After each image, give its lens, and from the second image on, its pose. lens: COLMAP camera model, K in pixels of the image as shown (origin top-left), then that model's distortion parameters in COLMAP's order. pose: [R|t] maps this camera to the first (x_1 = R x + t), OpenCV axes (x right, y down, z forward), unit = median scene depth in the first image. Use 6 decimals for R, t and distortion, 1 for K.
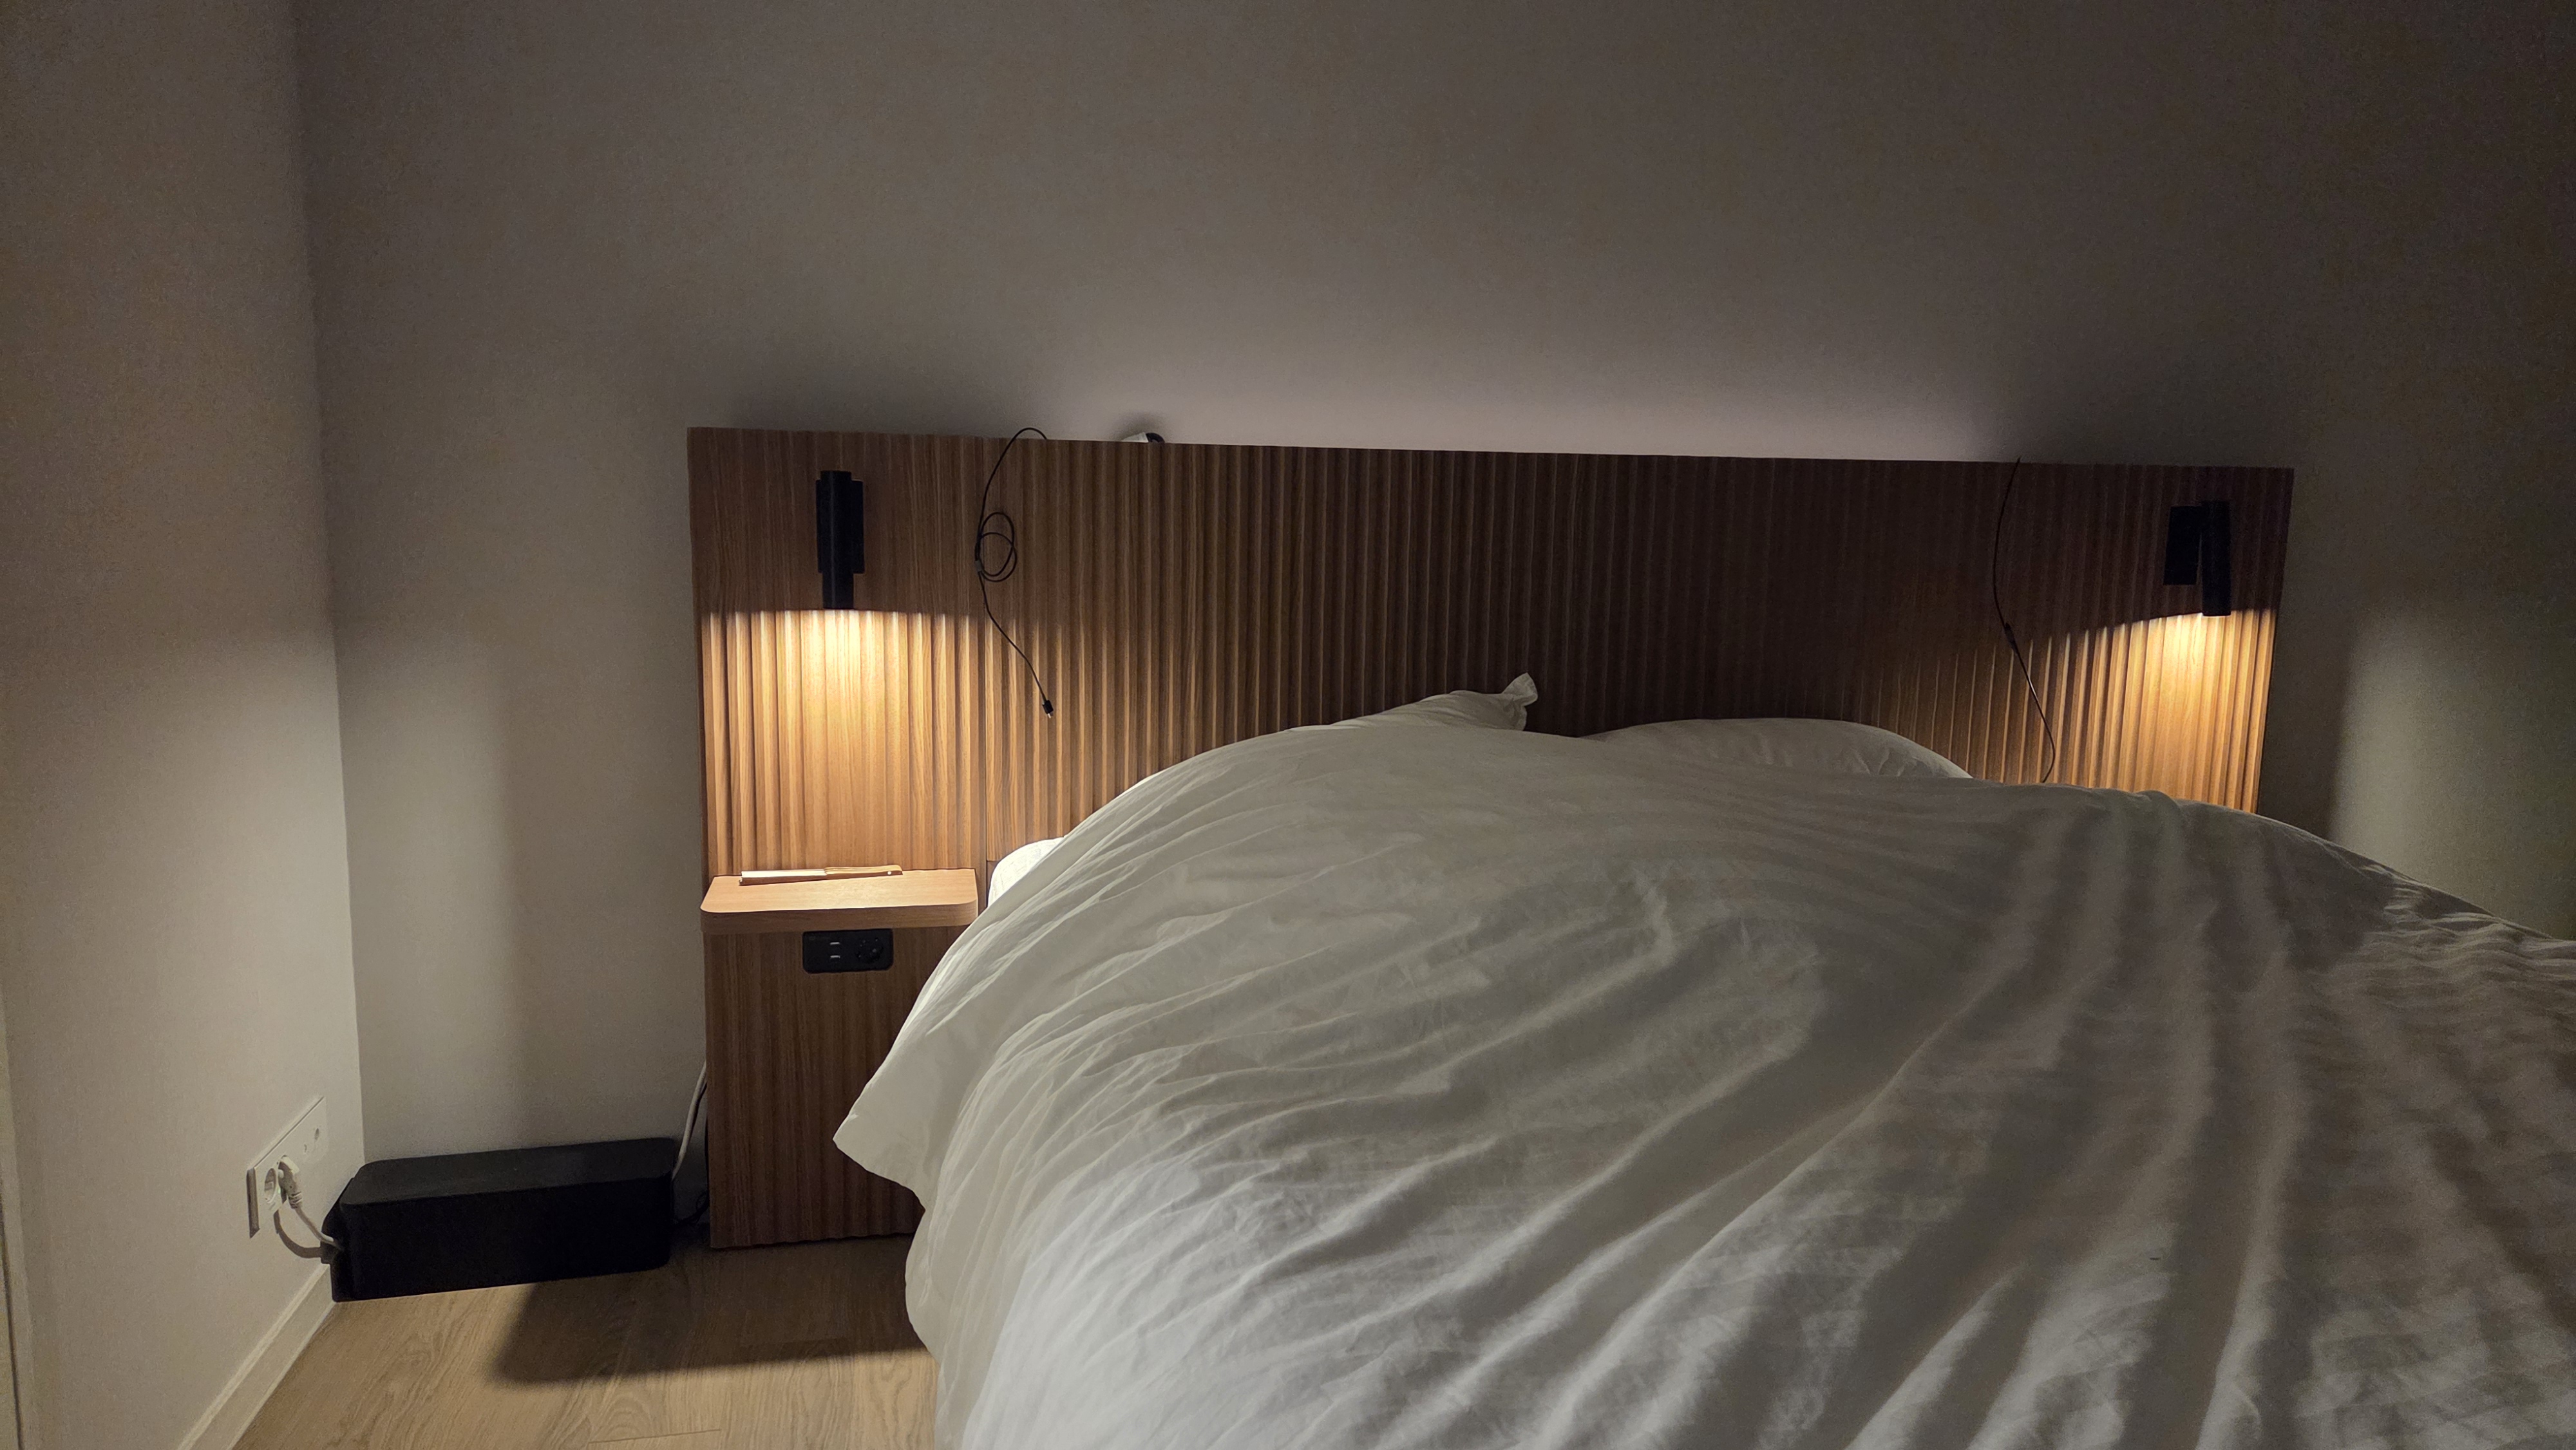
lens RADIAL K [[1802.6, 0, 1288.0], [0, 1802.6, 725.0], [0, 0, 1]] dist [0.028971, -0.002394]
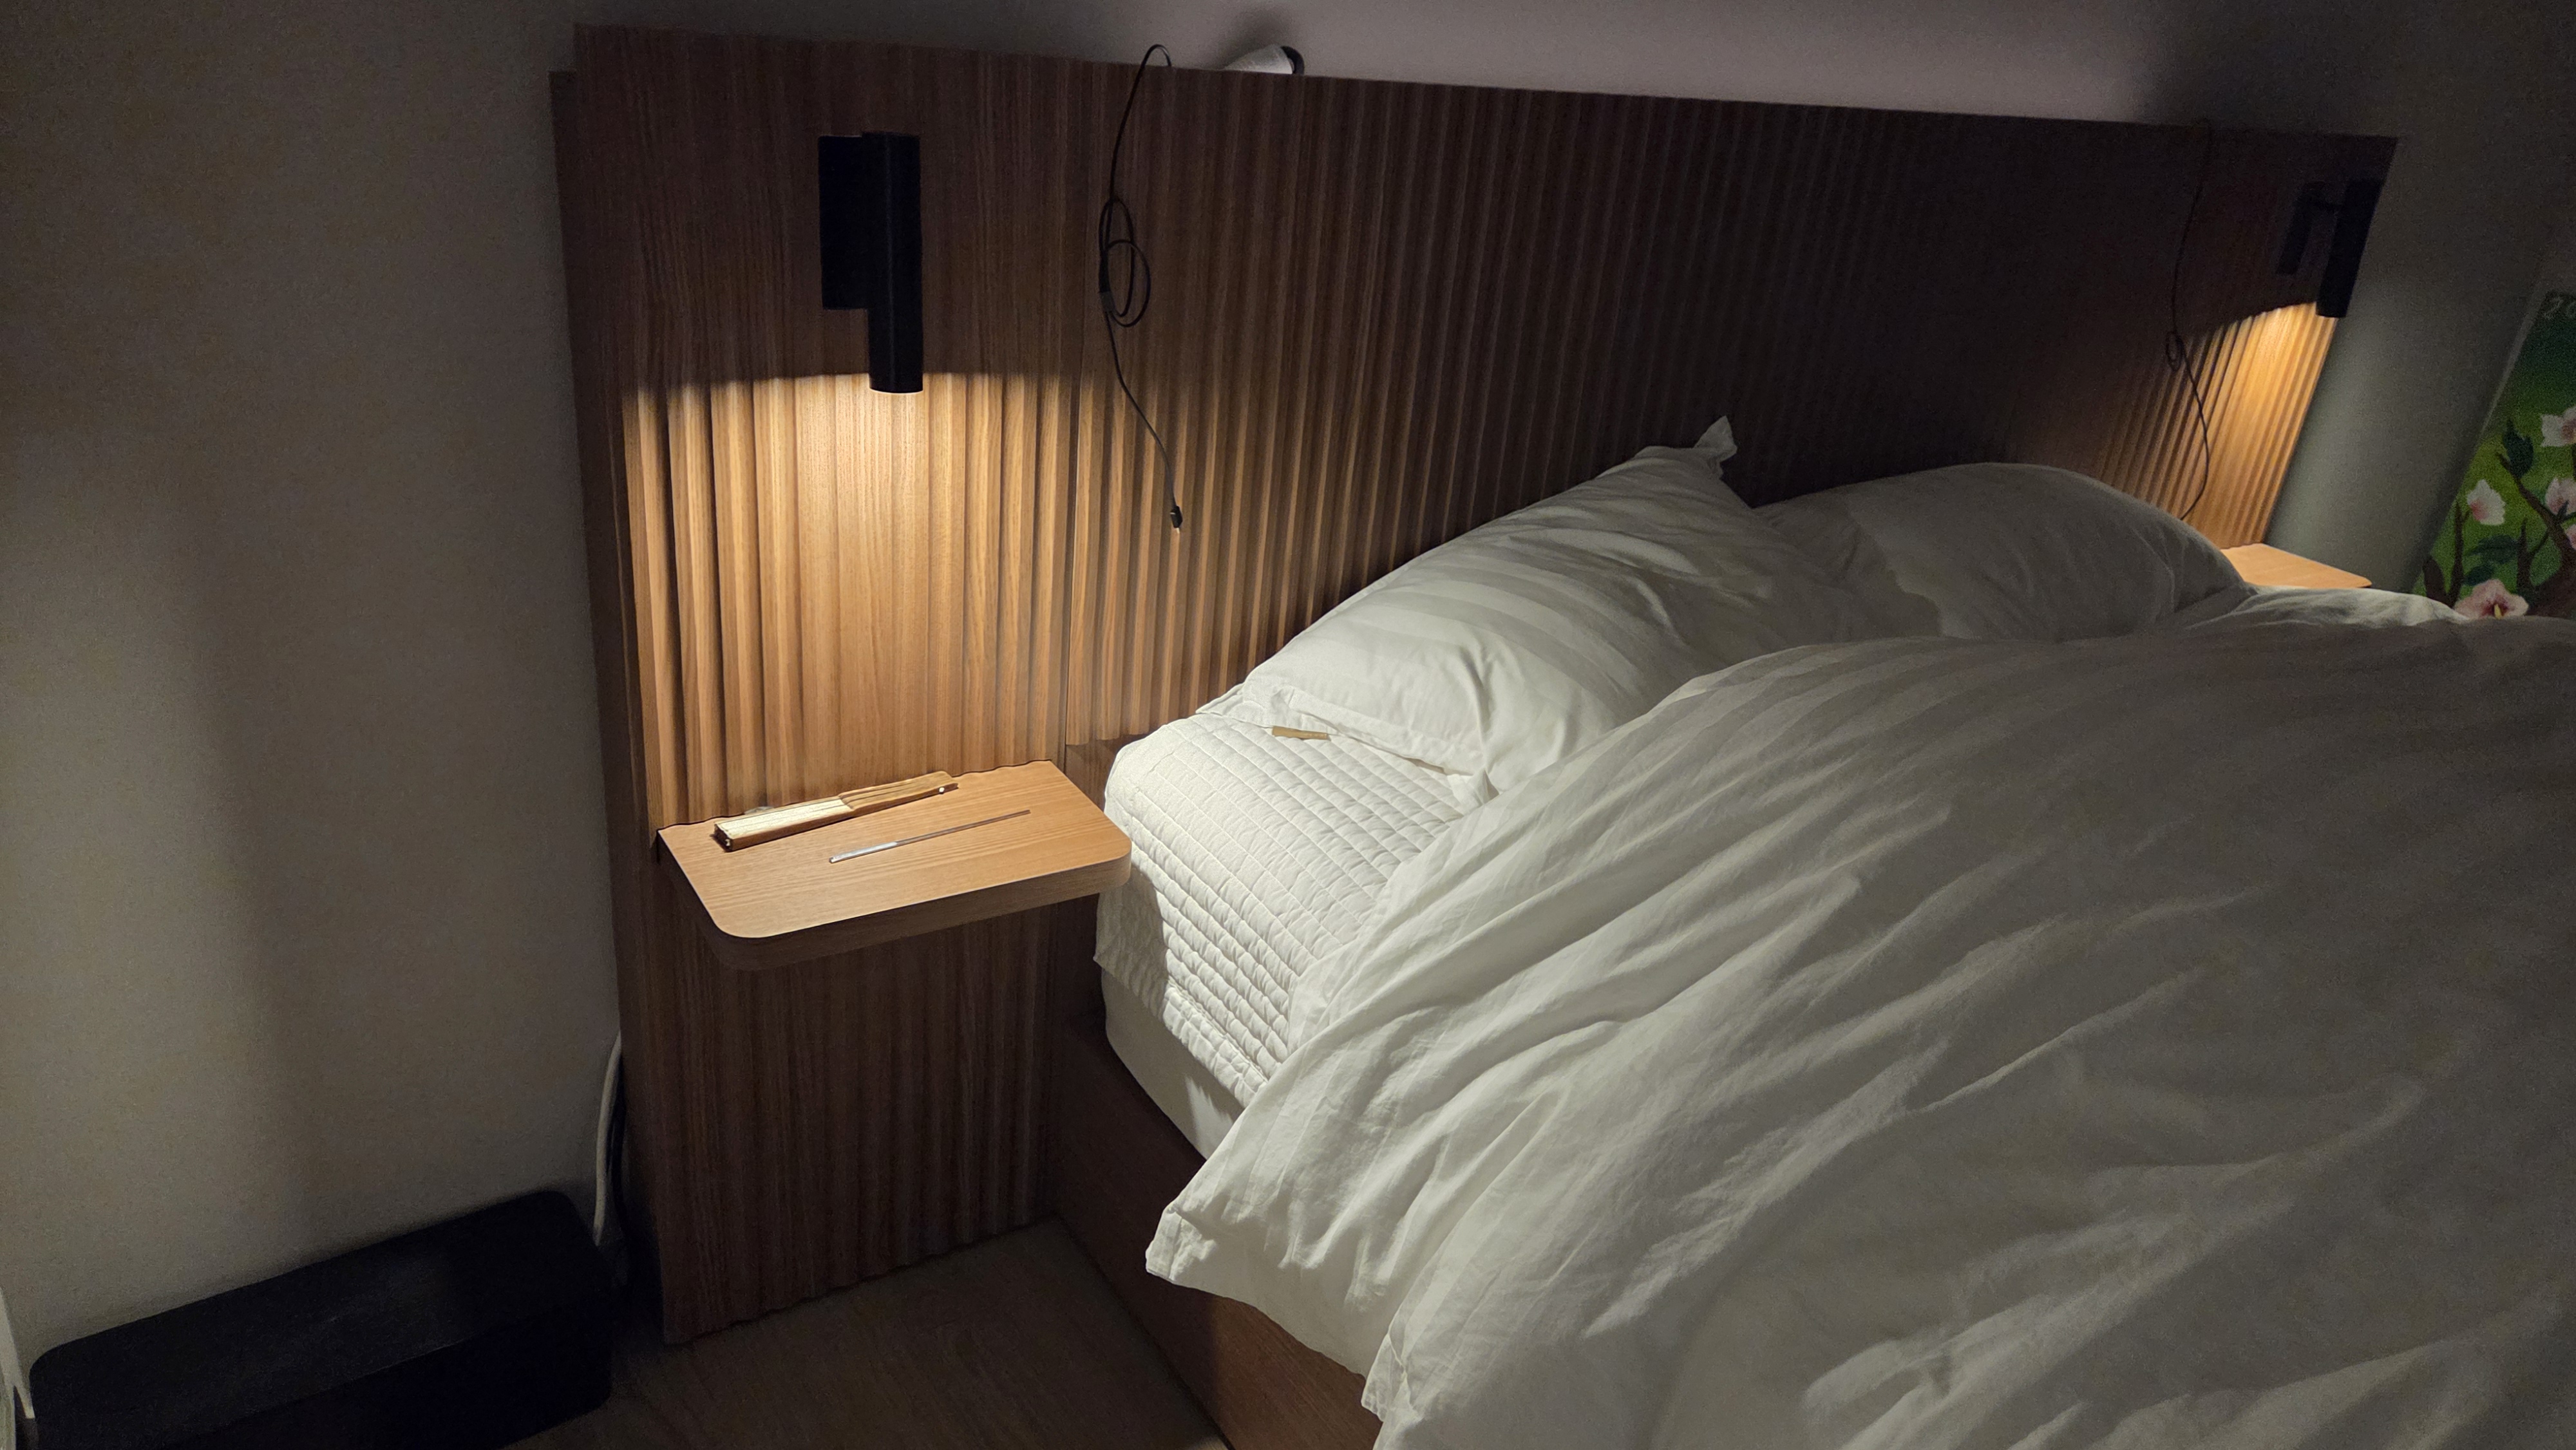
lens RADIAL K [[1802.6, 0, 1288.0], [0, 1802.6, 725.0], [0, 0, 1]] dist [0.028971, -0.002394]
pose [[0.997158, 0.006637, 0.075048, -0.146904], [-0.020967, 0.981207, 0.191816, -0.063274], [-0.072365, -0.192845, 0.978557, 0.387706]]
